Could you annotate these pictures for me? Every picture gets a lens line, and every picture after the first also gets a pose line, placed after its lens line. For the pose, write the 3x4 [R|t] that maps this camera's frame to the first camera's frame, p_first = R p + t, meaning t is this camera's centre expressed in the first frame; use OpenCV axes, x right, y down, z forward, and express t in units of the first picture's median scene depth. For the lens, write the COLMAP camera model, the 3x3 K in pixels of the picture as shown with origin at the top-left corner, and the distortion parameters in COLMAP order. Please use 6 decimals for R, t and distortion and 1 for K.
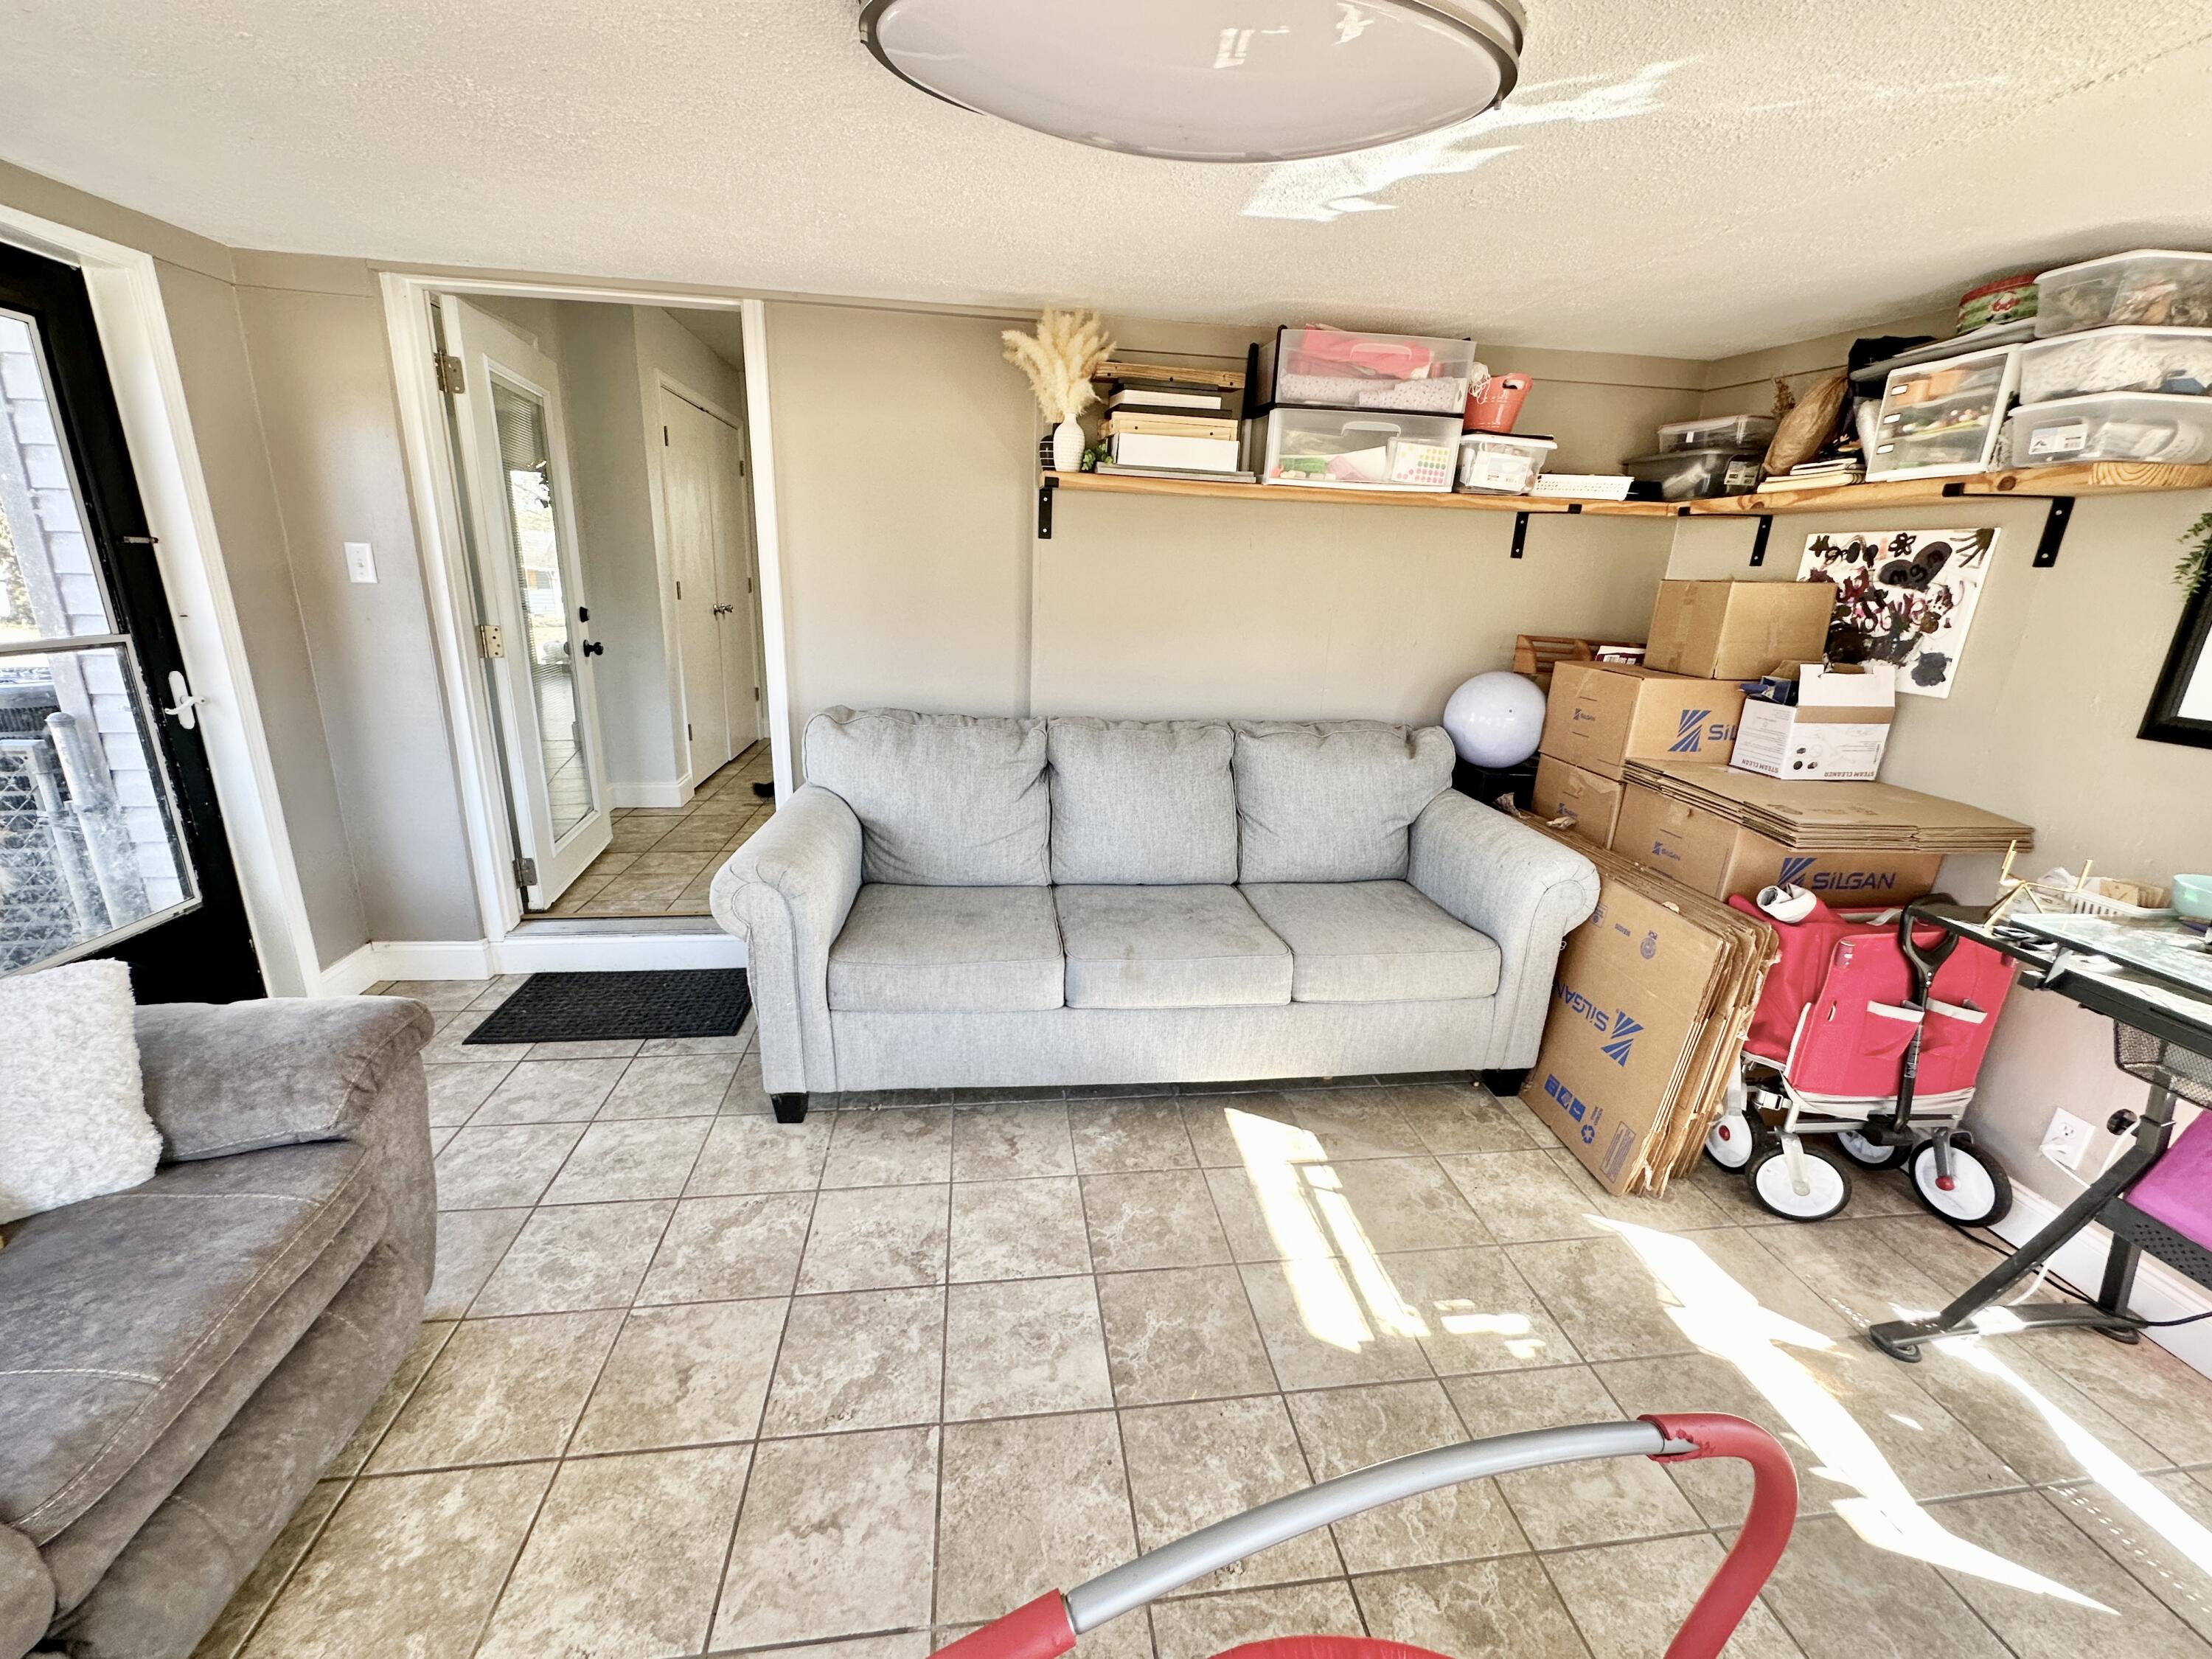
lens RADIAL K [[881.3, 0, 1106.0], [0, 881.3, 829.5], [0, 0, 1]] dist [-0.003724, 0.000627]
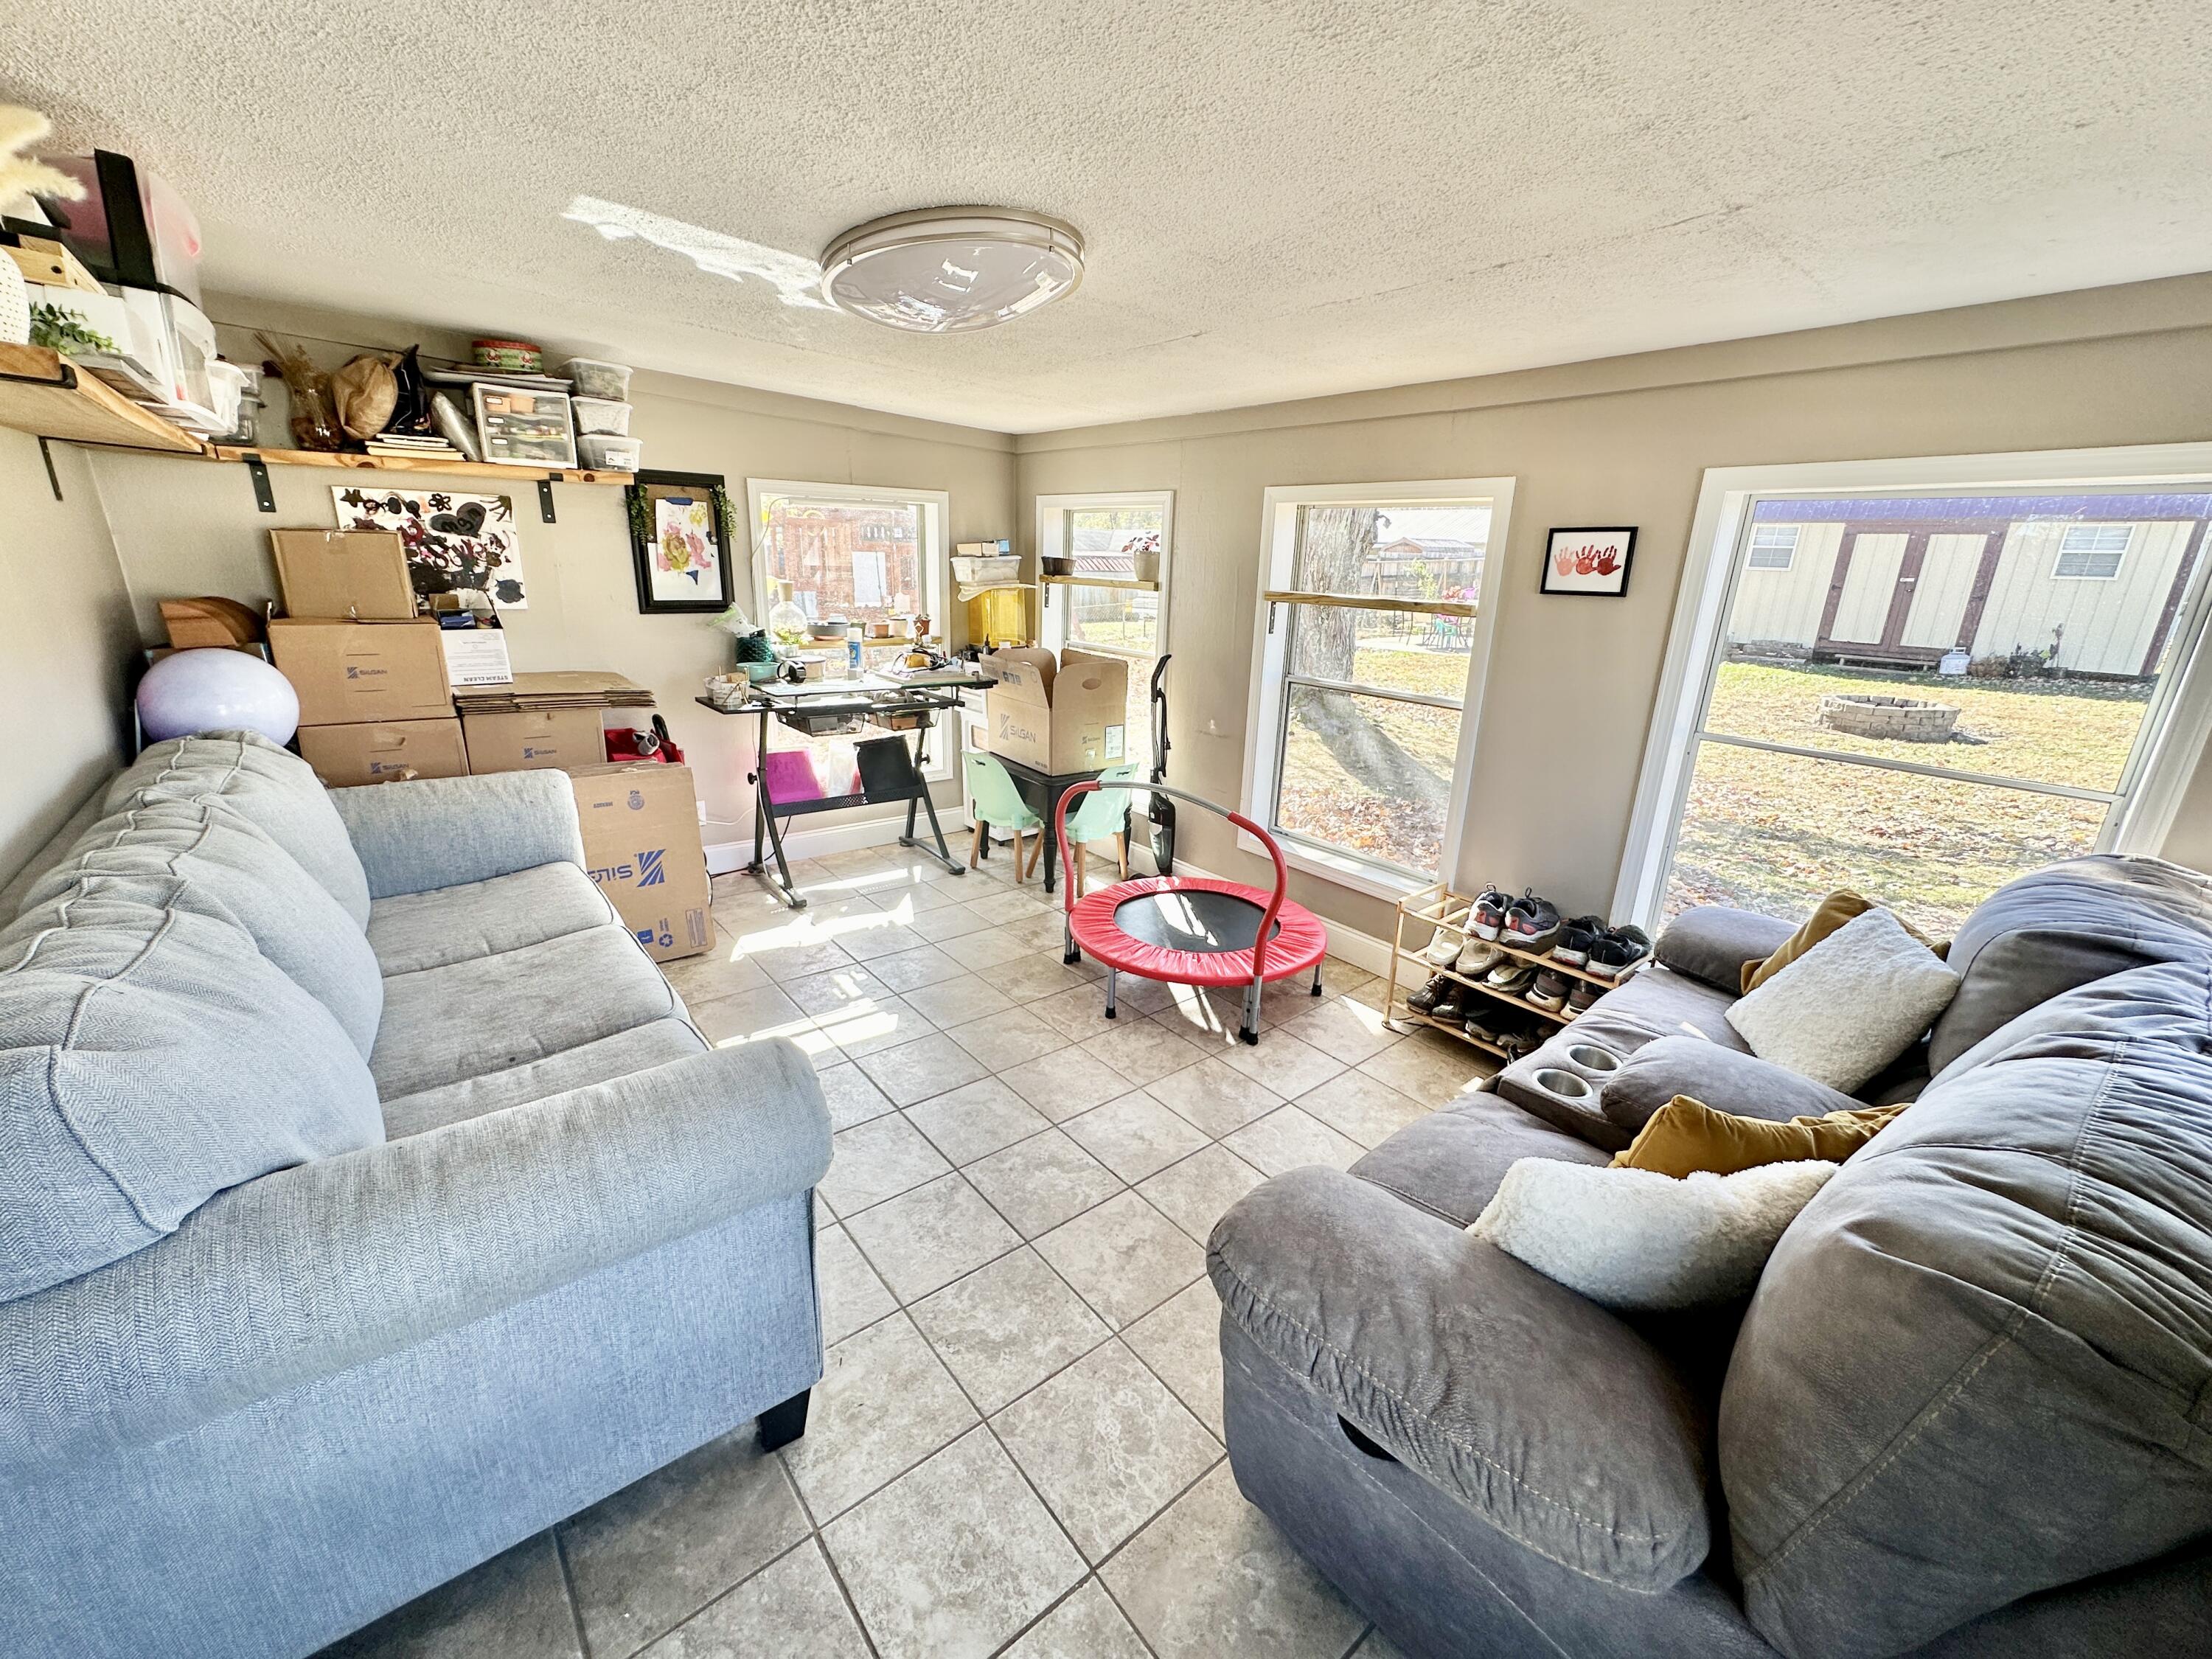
lens RADIAL K [[881.3, 0, 1106.0], [0, 881.3, 829.5], [0, 0, 1]] dist [-0.003724, 0.000627]
pose [[-0.526582, -0.306710, 0.792868, -0.875485], [0.190838, 0.866199, 0.461822, -0.320549], [-0.828427, 0.394497, -0.397593, 0.895910]]
